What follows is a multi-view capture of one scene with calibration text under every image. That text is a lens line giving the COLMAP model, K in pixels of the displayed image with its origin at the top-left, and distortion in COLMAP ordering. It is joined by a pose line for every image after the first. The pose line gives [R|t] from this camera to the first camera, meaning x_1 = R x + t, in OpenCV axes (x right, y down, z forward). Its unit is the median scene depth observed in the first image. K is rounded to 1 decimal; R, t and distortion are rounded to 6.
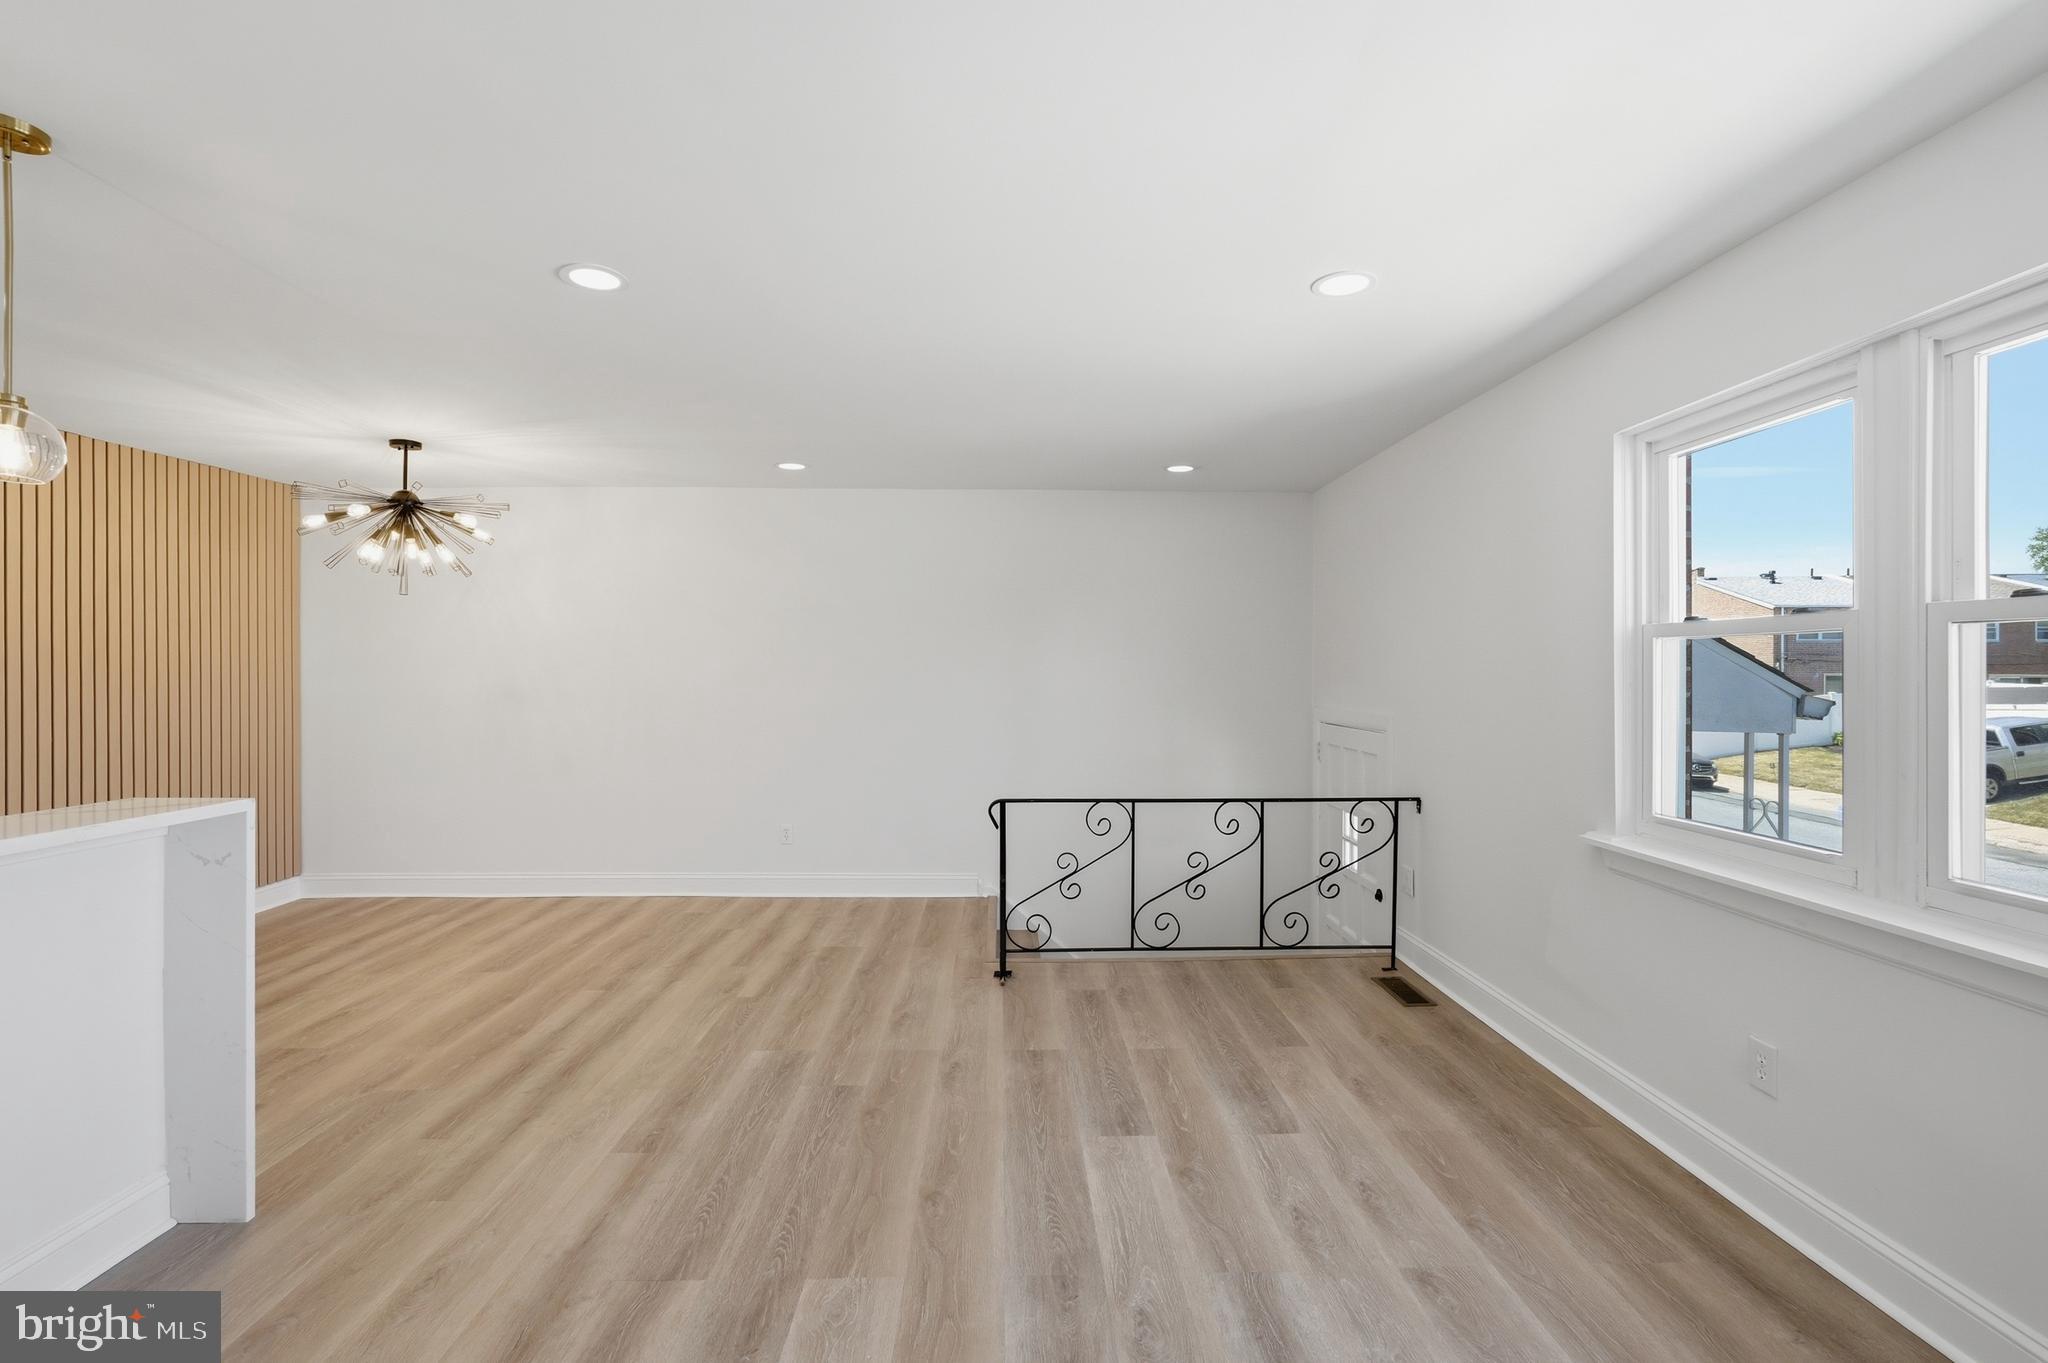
lens RADIAL K [[891.1, 0, 1005.8], [0, 891.1, 680.0], [0, 0, 1]] dist [0.001707, 0.000583]
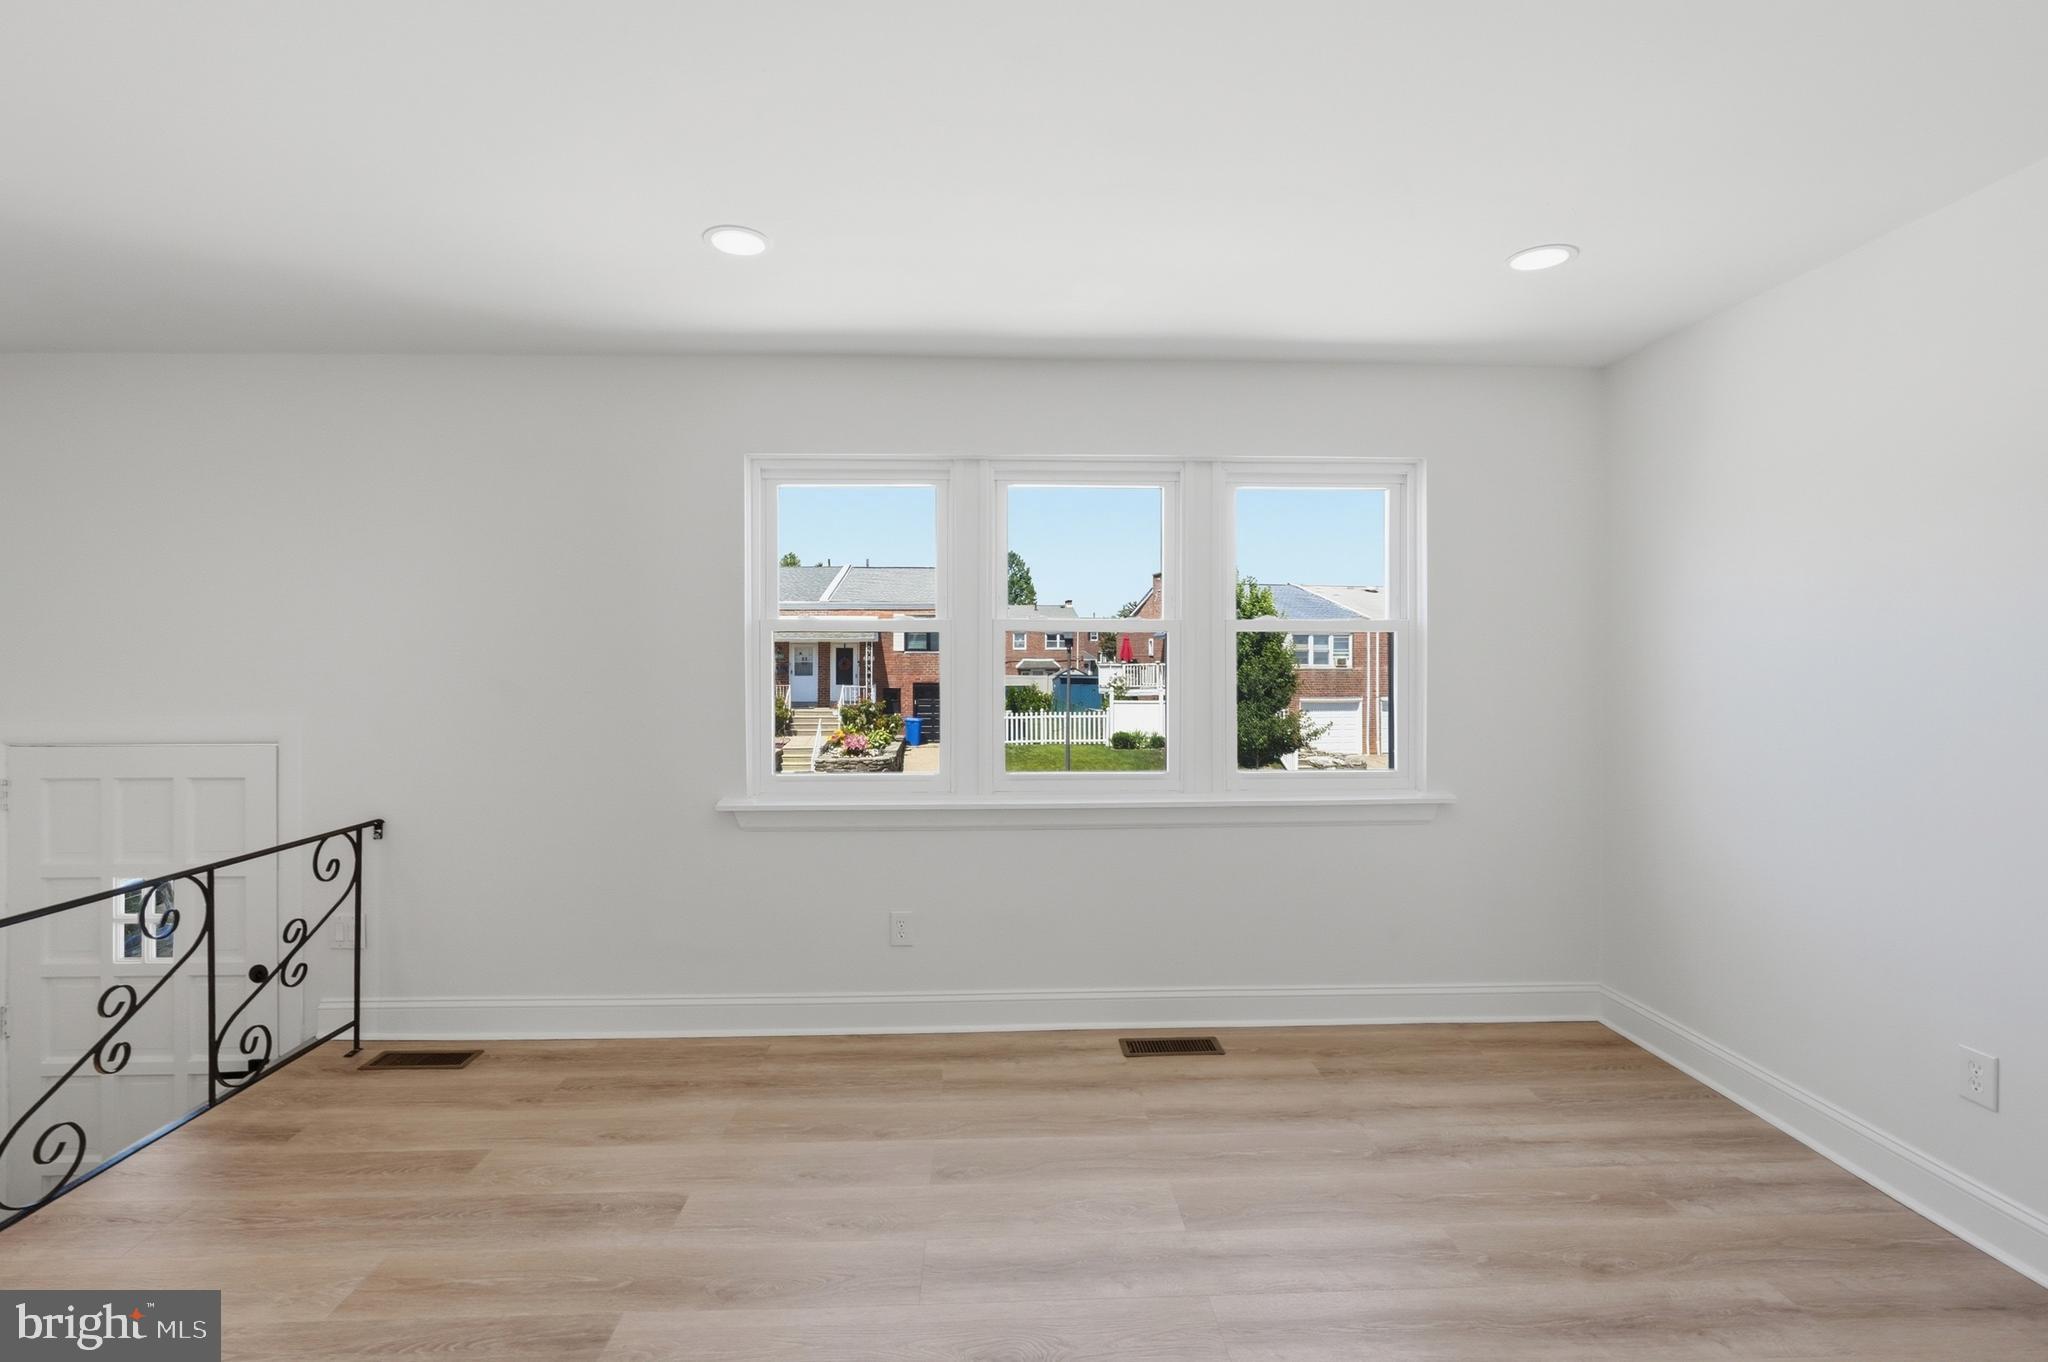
lens RADIAL K [[927.9, 0, 1024.0], [0, 927.9, 681.0], [0, 0, 1]] dist [-0.013218, 0.007623]
pose [[-0.021777, -0.015710, 0.999639, -0.515539], [0.010903, 0.999813, 0.015950, 0.005048], [-0.999703, 0.011246, -0.021602, 0.644844]]
